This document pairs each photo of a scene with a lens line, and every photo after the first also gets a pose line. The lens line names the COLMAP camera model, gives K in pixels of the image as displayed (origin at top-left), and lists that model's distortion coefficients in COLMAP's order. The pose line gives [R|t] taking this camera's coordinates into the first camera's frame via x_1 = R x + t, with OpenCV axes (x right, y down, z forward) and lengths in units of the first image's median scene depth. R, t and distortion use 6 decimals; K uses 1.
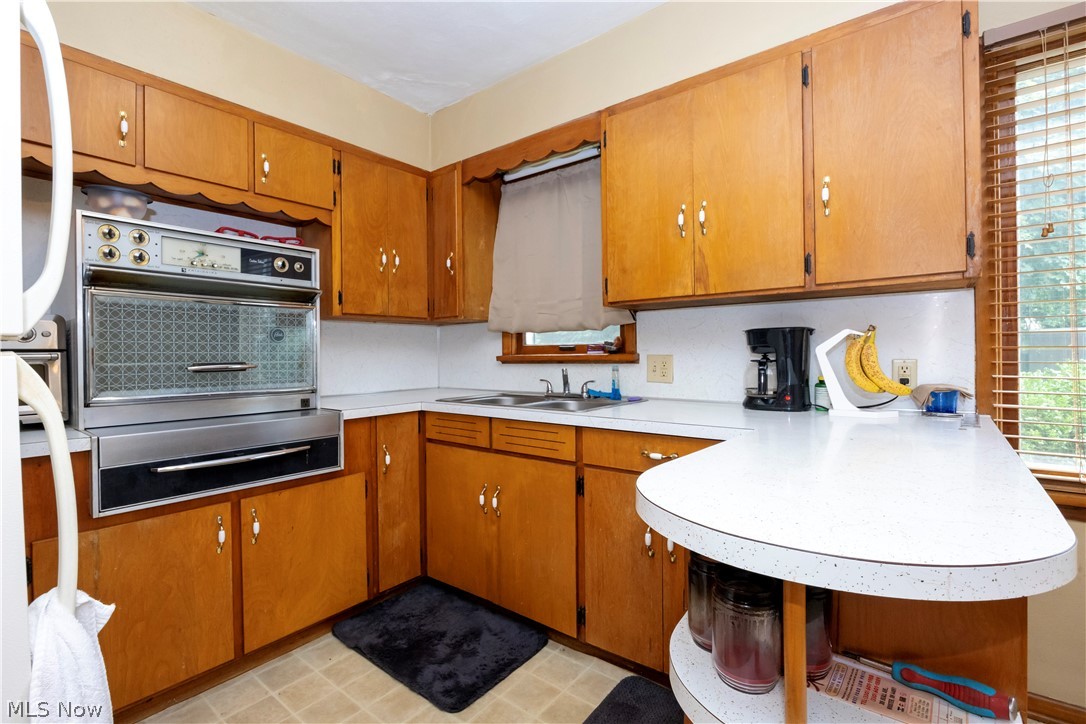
lens RADIAL K [[494.0, 0, 560.9], [0, 494.0, 359.6], [0, 0, 1]] dist [-0.005326, -0.000248]
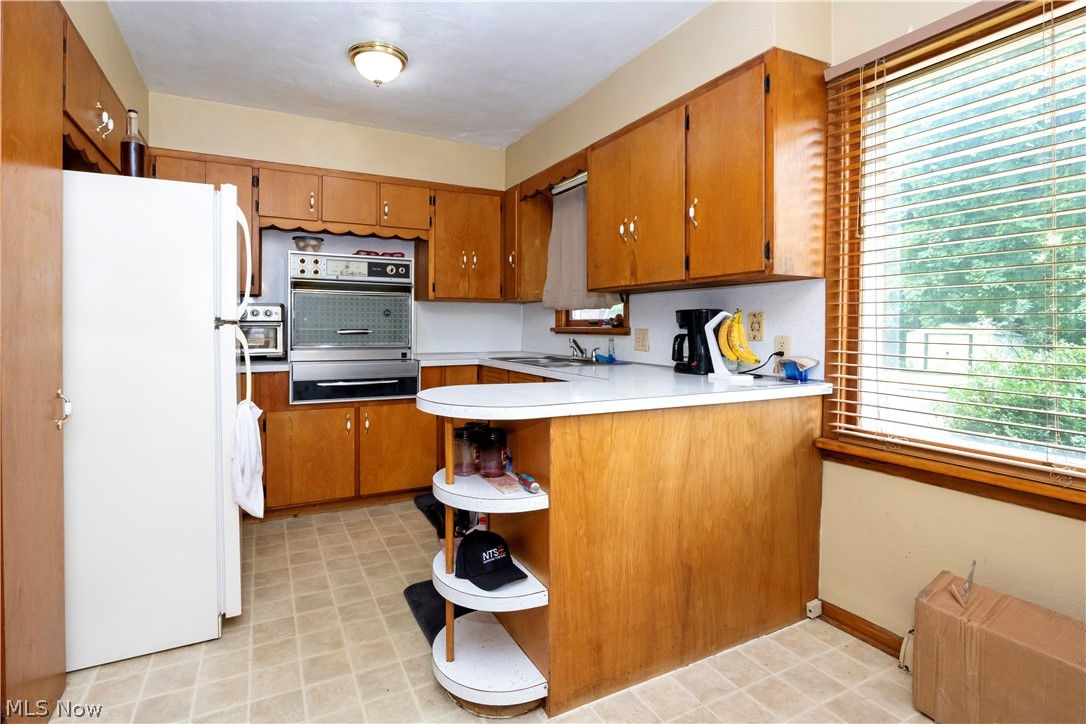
lens RADIAL K [[507.1, 0, 541.9], [0, 507.1, 333.2], [0, 0, 1]] dist [-0.000734, -0.000702]
pose [[0.917970, 0.020672, -0.396110, 0.592024], [-0.018664, 0.999786, 0.008924, -0.007092], [0.396210, -0.000799, 0.918160, -0.363093]]
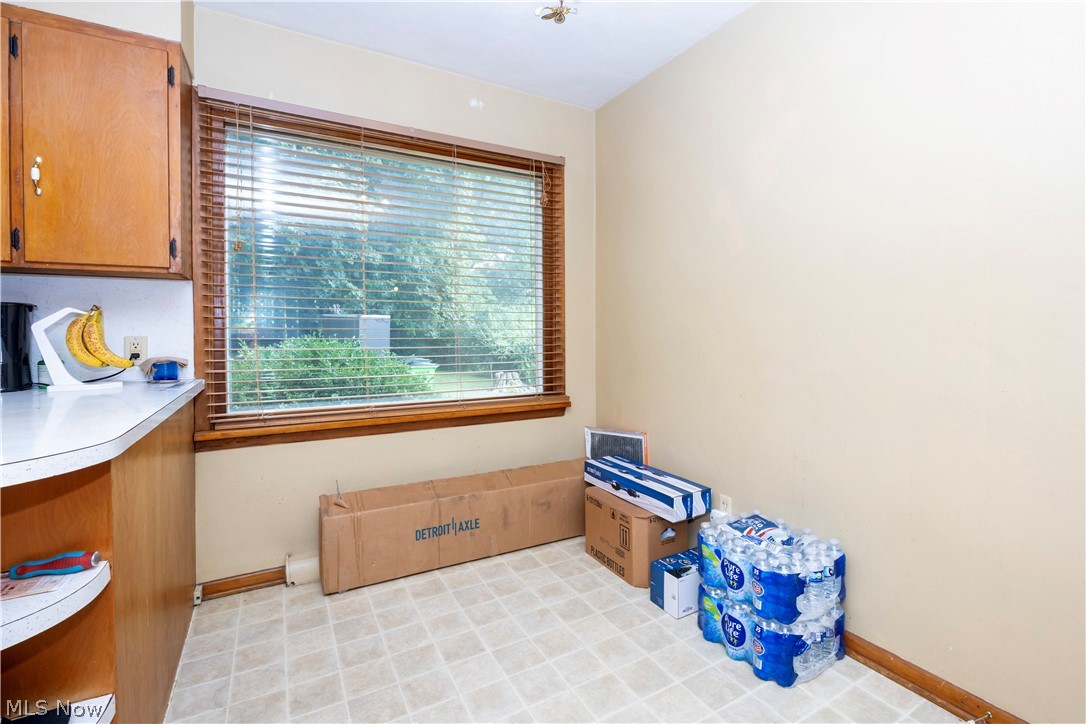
lens RADIAL K [[507.1, 0, 541.9], [0, 507.1, 333.2], [0, 0, 1]] dist [-0.000734, -0.000702]
pose [[0.401223, 0.003890, 0.915972, 0.001281], [0.002565, 0.999982, -0.005370, 0.000472], [-0.915977, 0.004504, 0.401206, -0.306266]]
